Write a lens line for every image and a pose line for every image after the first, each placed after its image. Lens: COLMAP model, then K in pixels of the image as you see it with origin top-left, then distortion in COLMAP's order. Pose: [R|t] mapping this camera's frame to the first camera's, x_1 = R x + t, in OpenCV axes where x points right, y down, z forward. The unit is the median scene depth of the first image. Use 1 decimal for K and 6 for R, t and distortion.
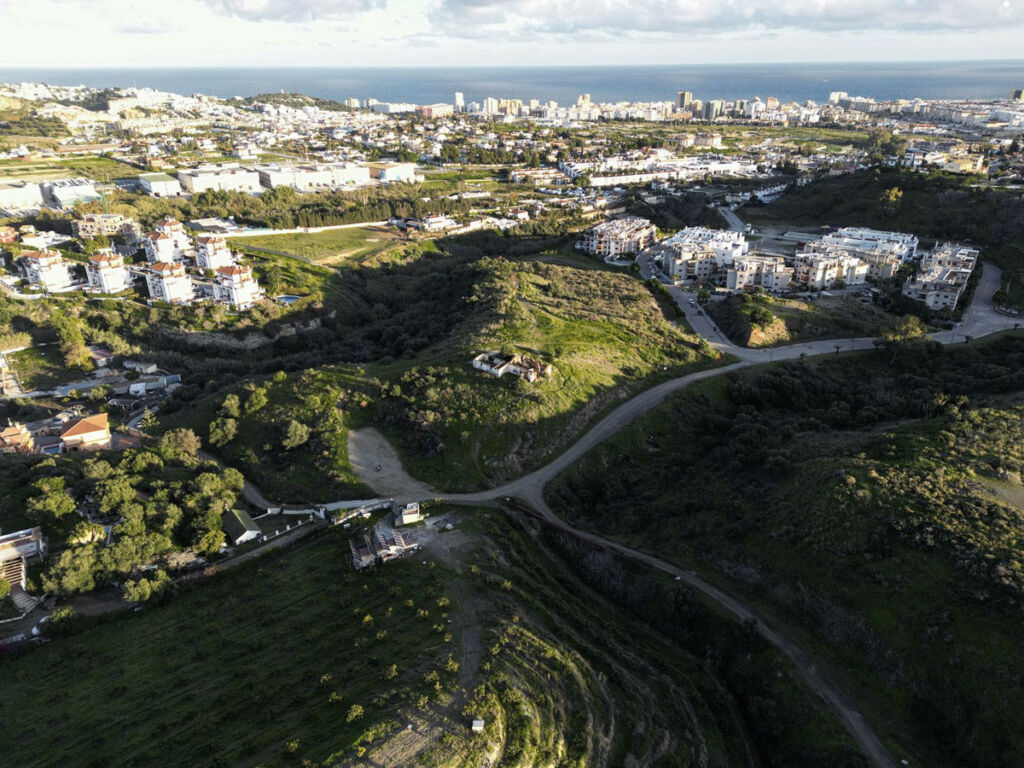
lens RADIAL K [[708.8, 0, 515.0], [0, 708.8, 381.8], [0, 0, 1]] dist [0.084339, -0.080655]
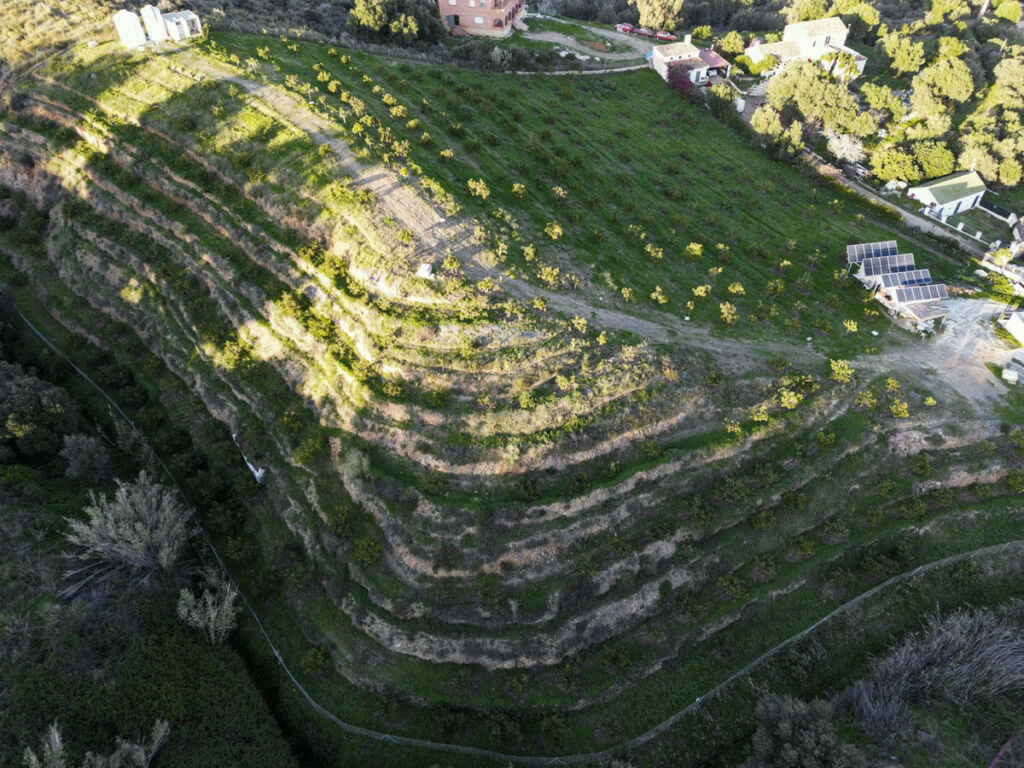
lens RADIAL K [[708.8, 0, 517.2], [0, 708.8, 381.2], [0, 0, 1]] dist [0.084339, -0.080655]
pose [[-0.189915, 0.679930, -0.708257, 0.233168], [-0.390499, 0.609560, 0.689890, -0.004875], [0.900801, 0.407594, 0.149747, 0.437533]]
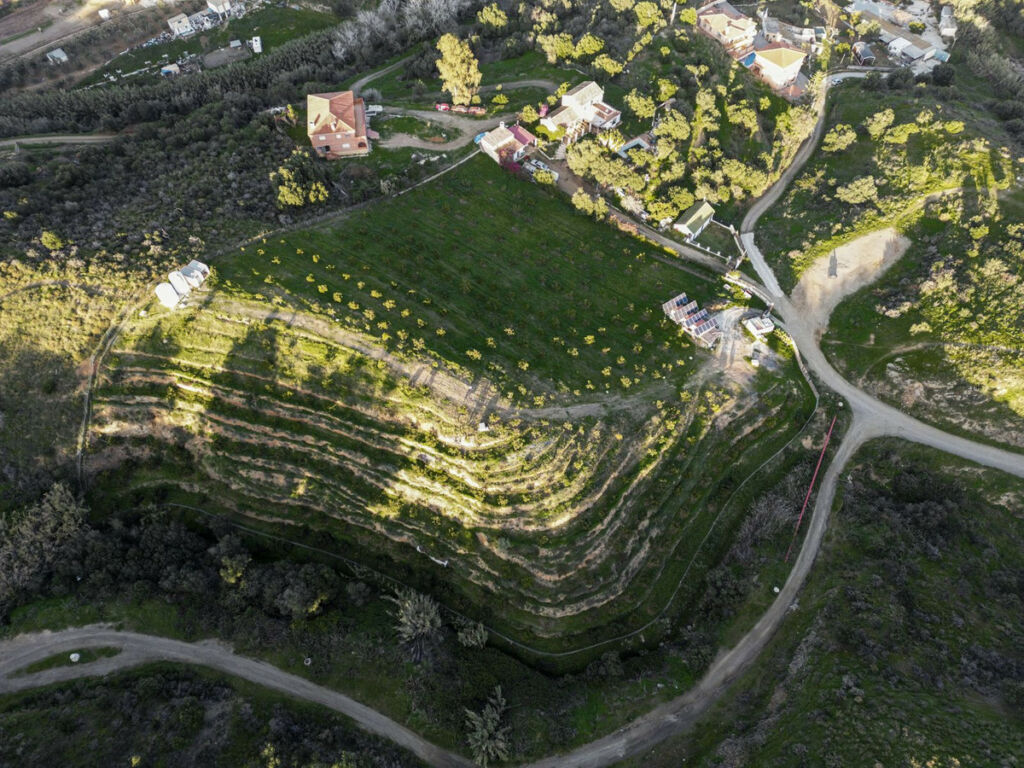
lens RADIAL K [[708.8, 0, 519.9], [0, 708.8, 378.5], [0, 0, 1]] dist [0.084339, -0.080655]
pose [[0.233070, 0.807979, -0.541155, 0.272232], [-0.396819, 0.587062, 0.705615, -0.249492], [0.887814, 0.050283, 0.457448, 0.182912]]
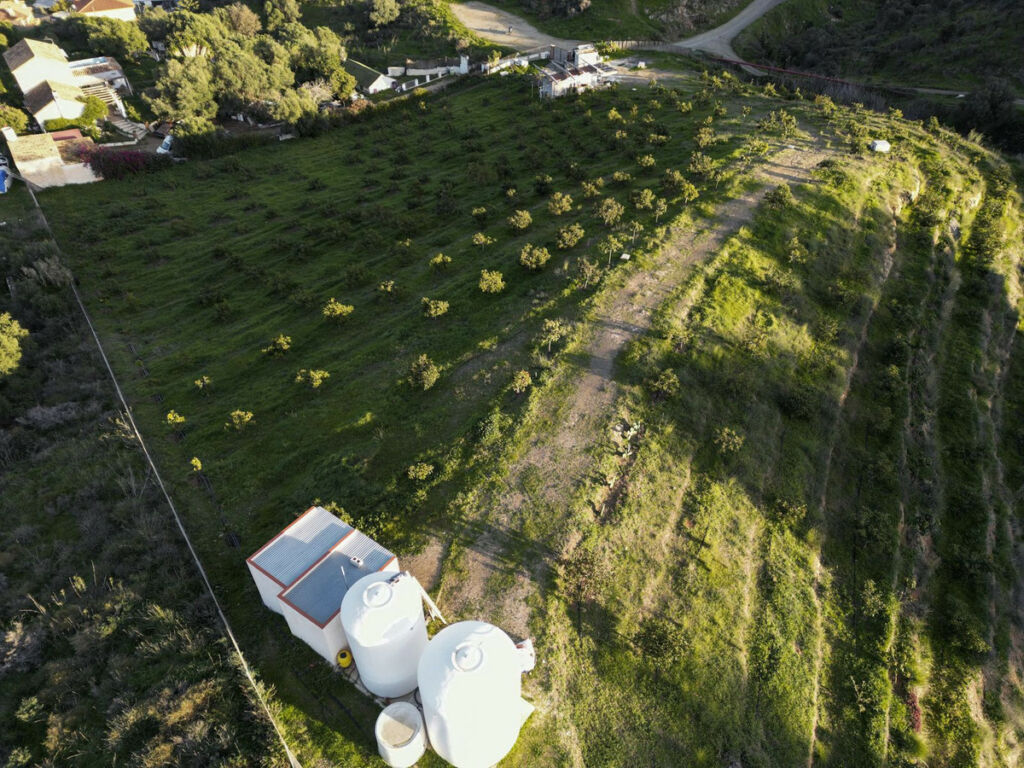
lens RADIAL K [[708.8, 0, 516.3], [0, 708.8, 379.0], [0, 0, 1]] dist [0.084339, -0.080655]
pose [[0.998425, -0.034116, 0.044530, -0.194958], [0.018602, 0.950251, 0.310930, 0.199644], [-0.052922, -0.309612, 0.949389, 0.111358]]
